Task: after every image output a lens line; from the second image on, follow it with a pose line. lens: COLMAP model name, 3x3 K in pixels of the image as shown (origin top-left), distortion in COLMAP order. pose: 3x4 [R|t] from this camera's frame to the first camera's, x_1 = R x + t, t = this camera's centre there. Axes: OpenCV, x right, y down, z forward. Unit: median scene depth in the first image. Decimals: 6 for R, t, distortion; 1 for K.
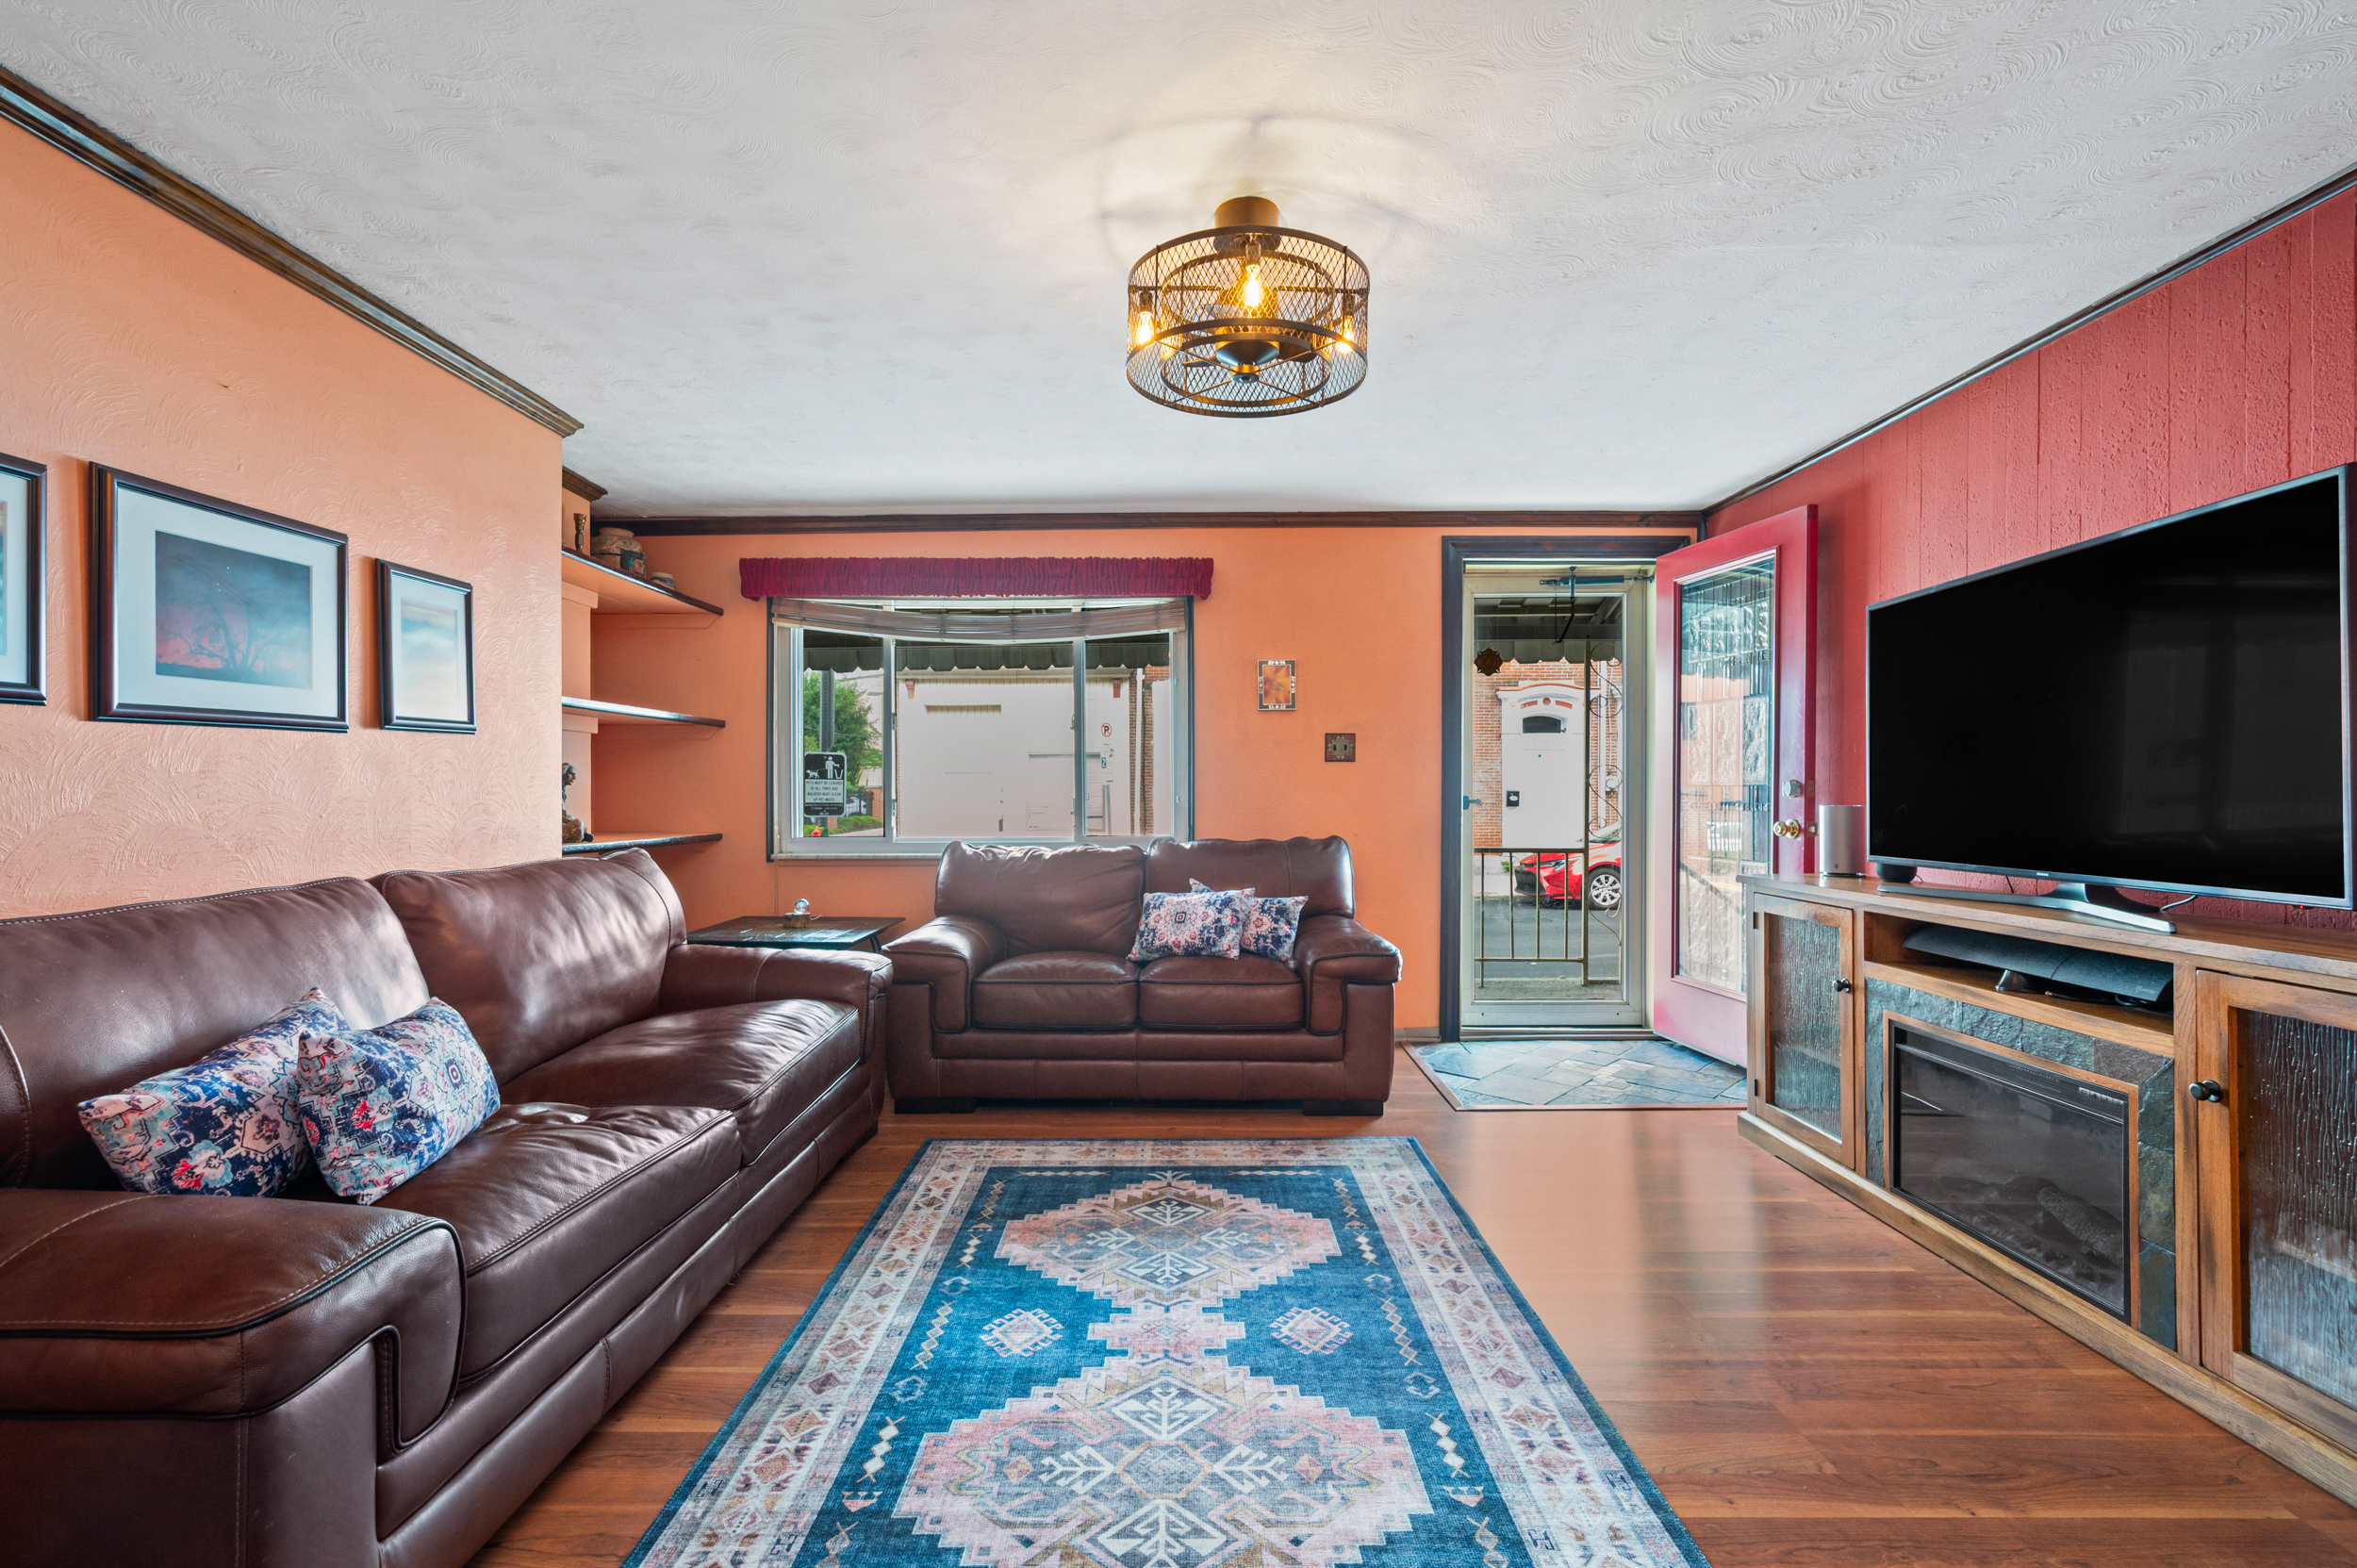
lens RADIAL K [[1030.3, 0, 1174.8], [0, 1030.3, 792.0], [0, 0, 1]] dist [0.001535, -0.000003]
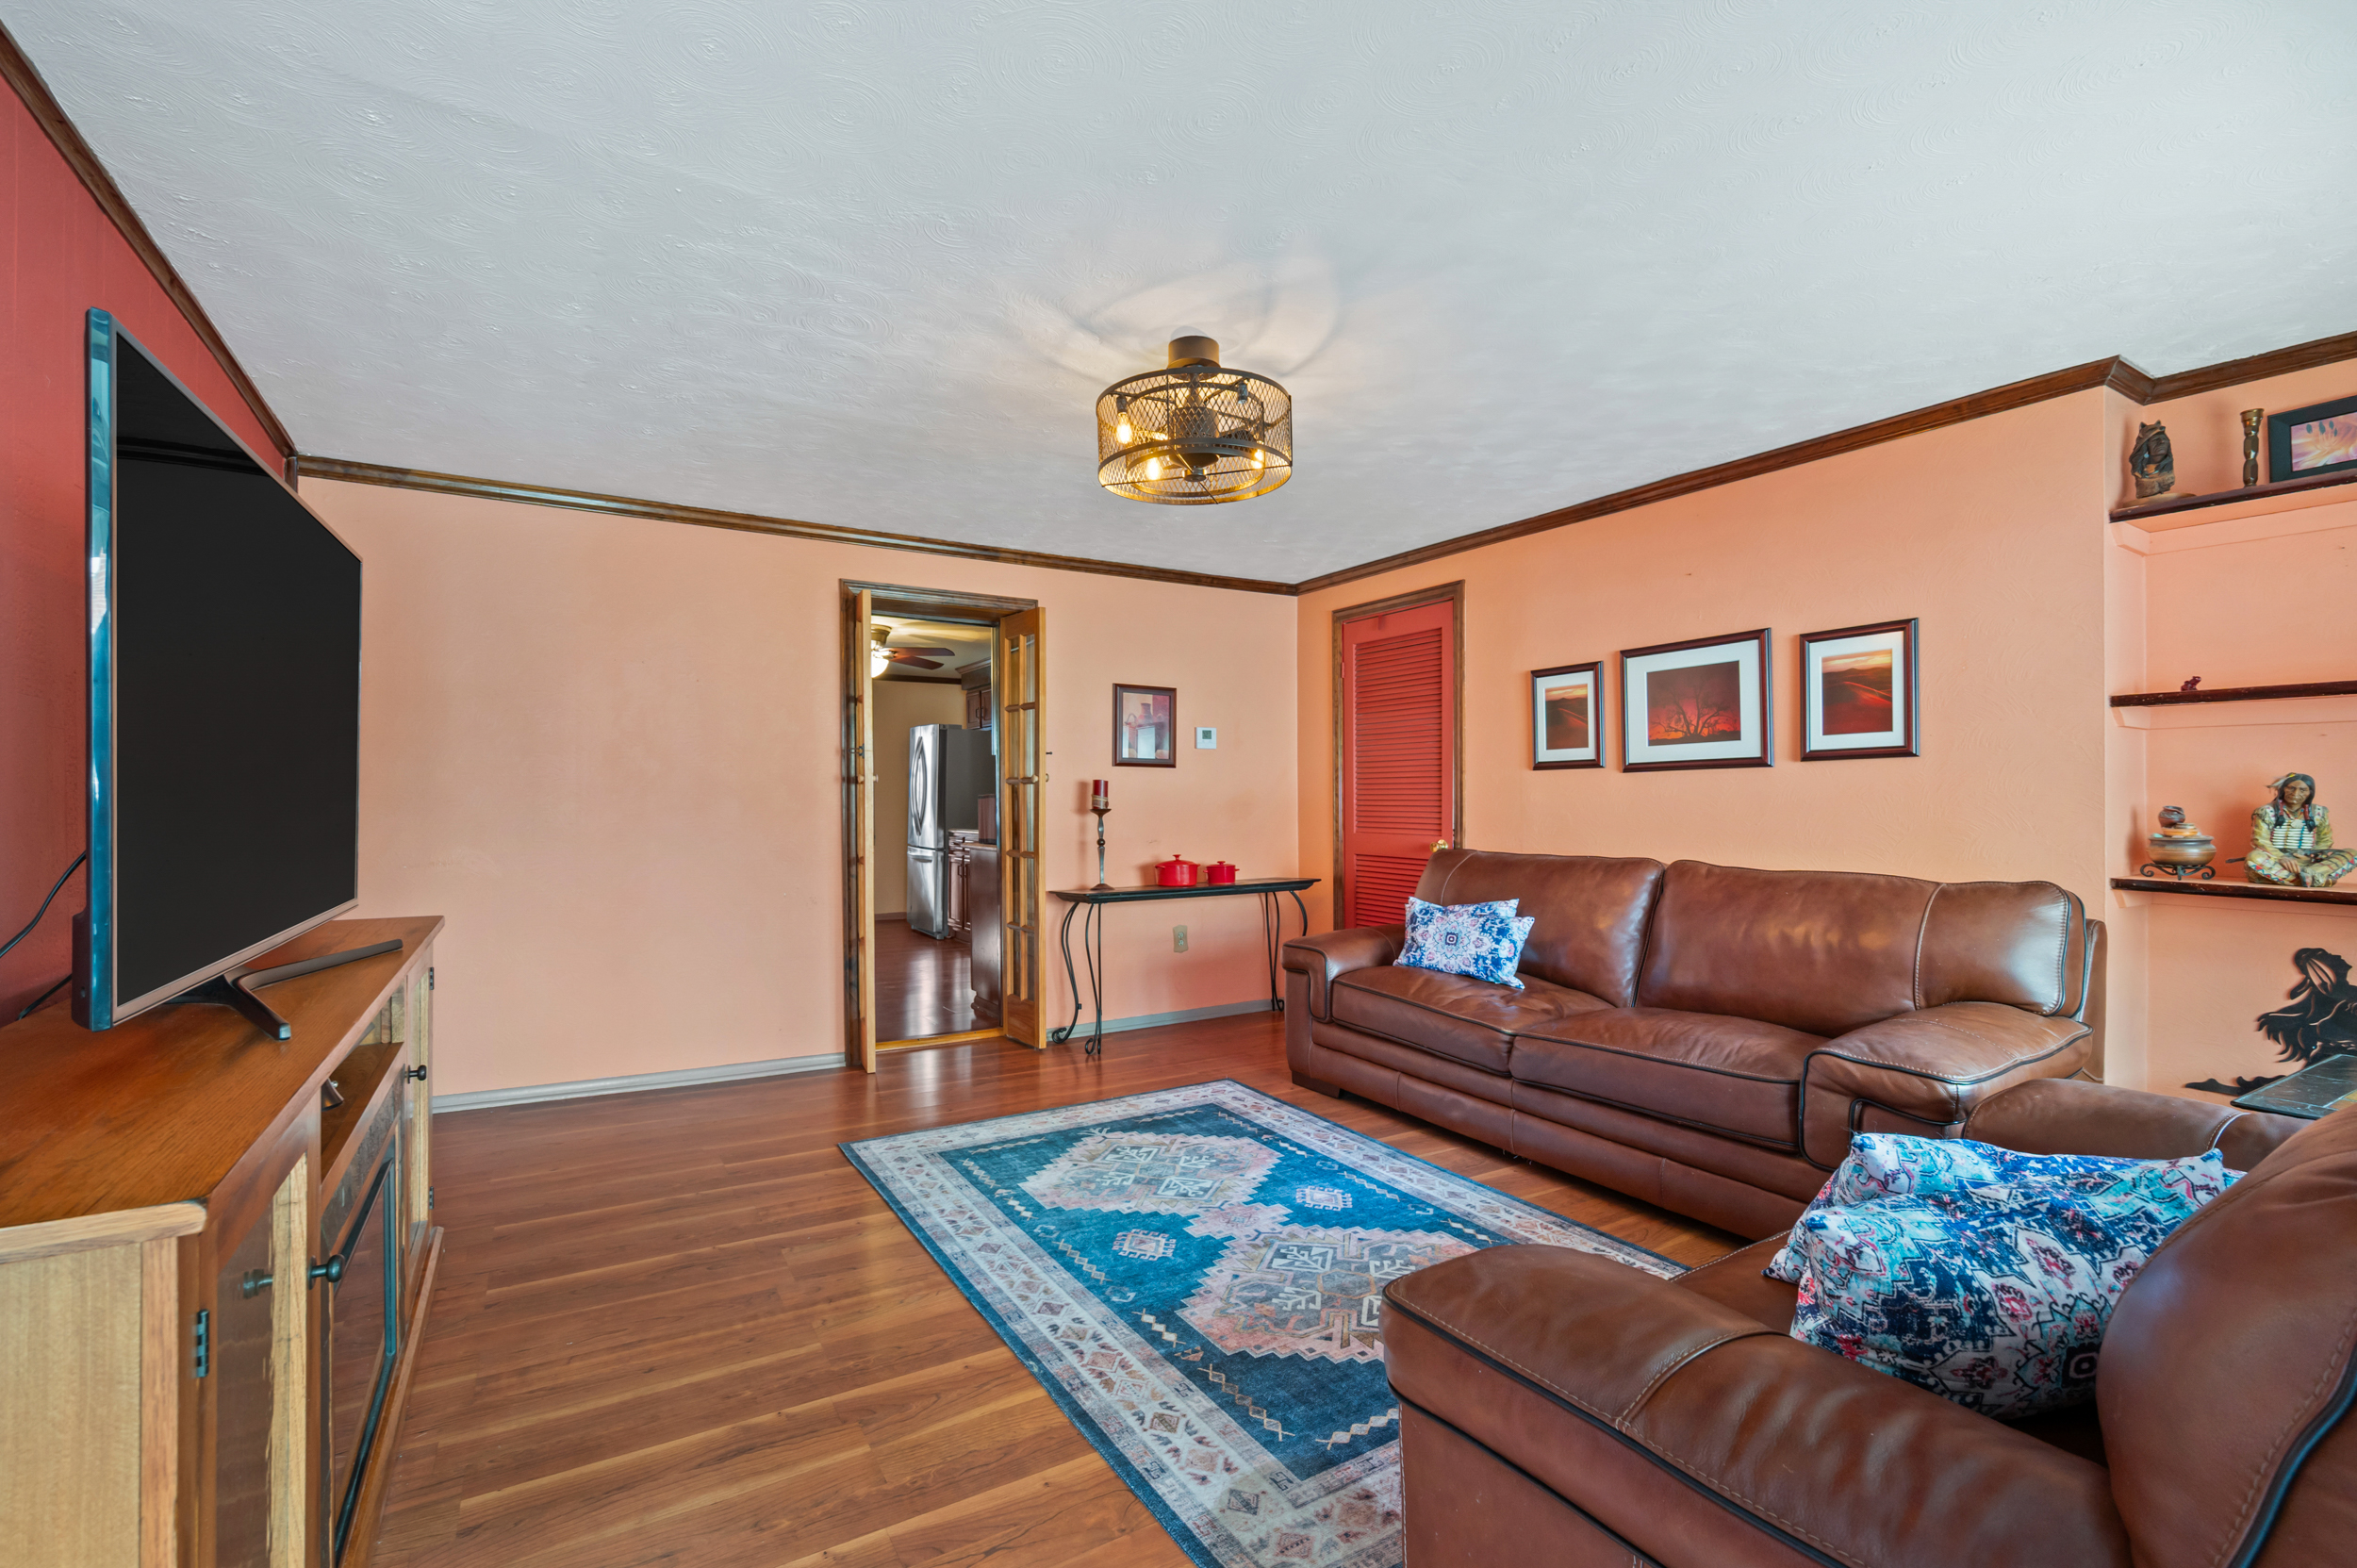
lens RADIAL K [[1038.1, 0, 1180.3], [0, 1038.1, 797.4], [0, 0, 1]] dist [0.000849, 0.000076]
pose [[-0.846897, 0.000158, -0.531757, 0.646016], [-0.001993, 0.999992, 0.003473, -0.018225], [0.531754, 0.004001, -0.846890, 1.767469]]
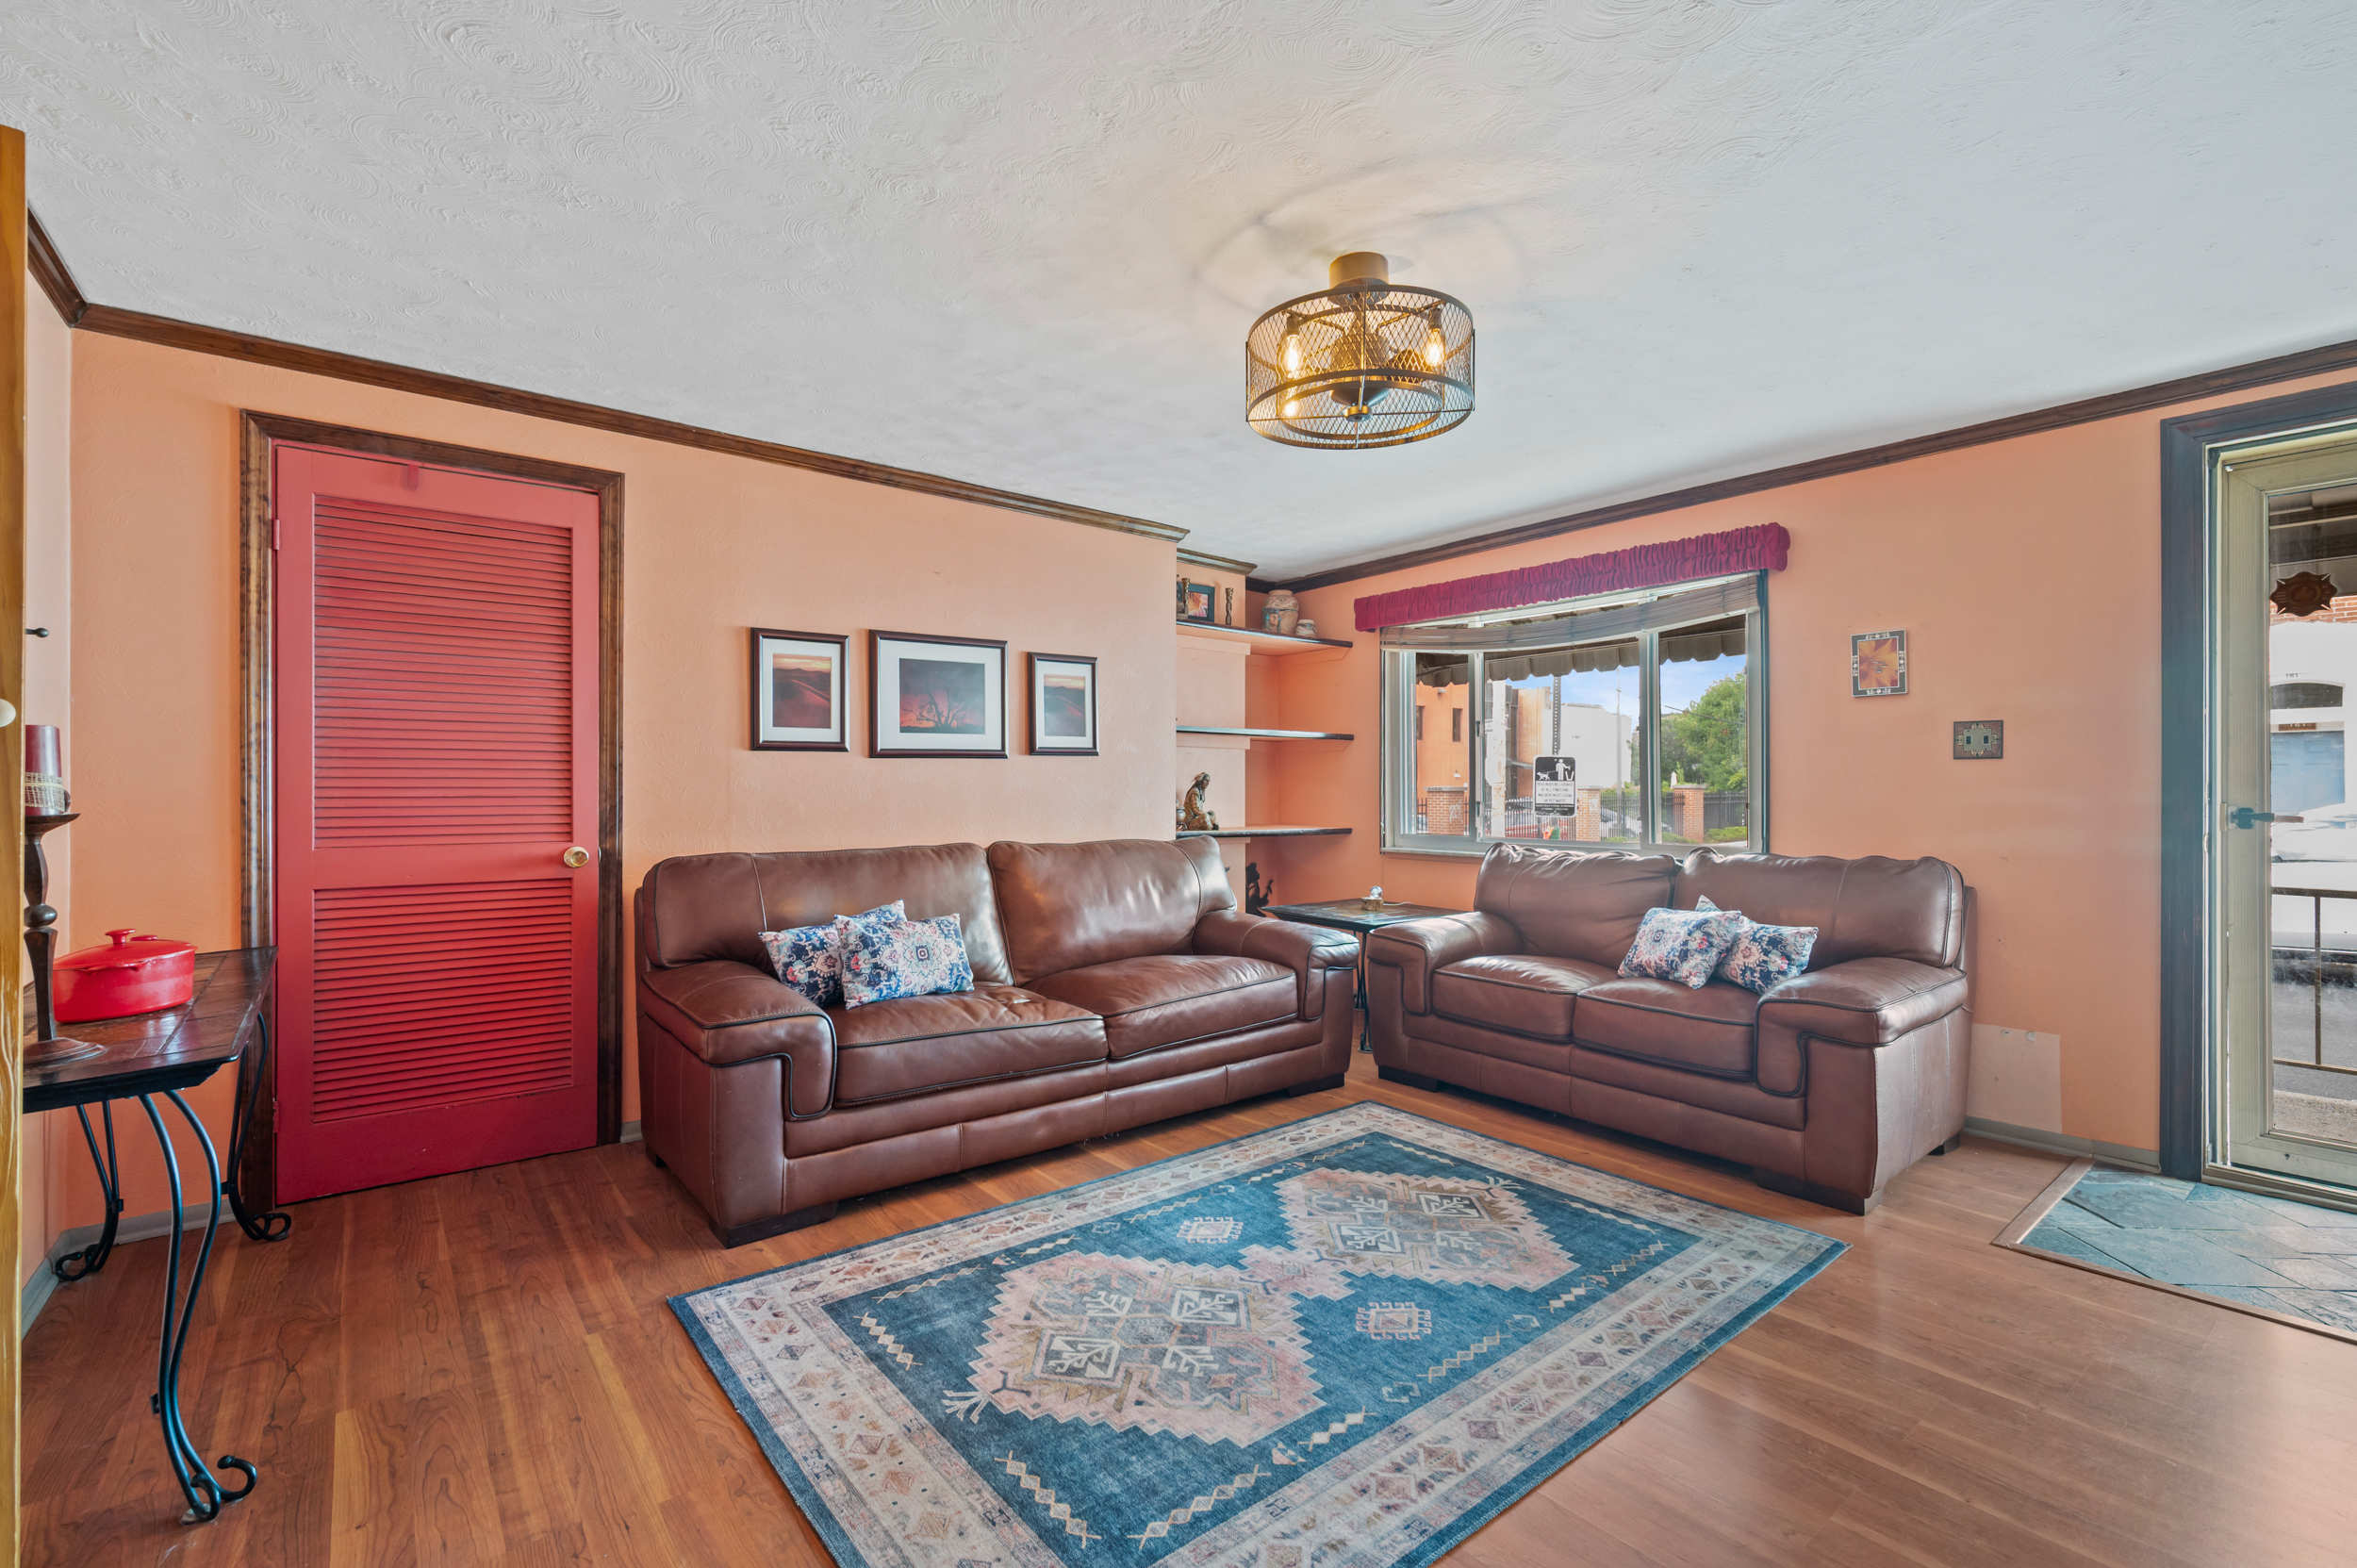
lens RADIAL K [[1034.8, 0, 1183.1], [0, 1034.8, 783.7], [0, 0, 1]] dist [-0.001346, 0.000035]
pose [[0.634983, -0.000802, -0.772526, 0.680224], [-0.004361, 0.999980, -0.004623, -0.009769], [0.772514, 0.006304, 0.634966, 0.147380]]
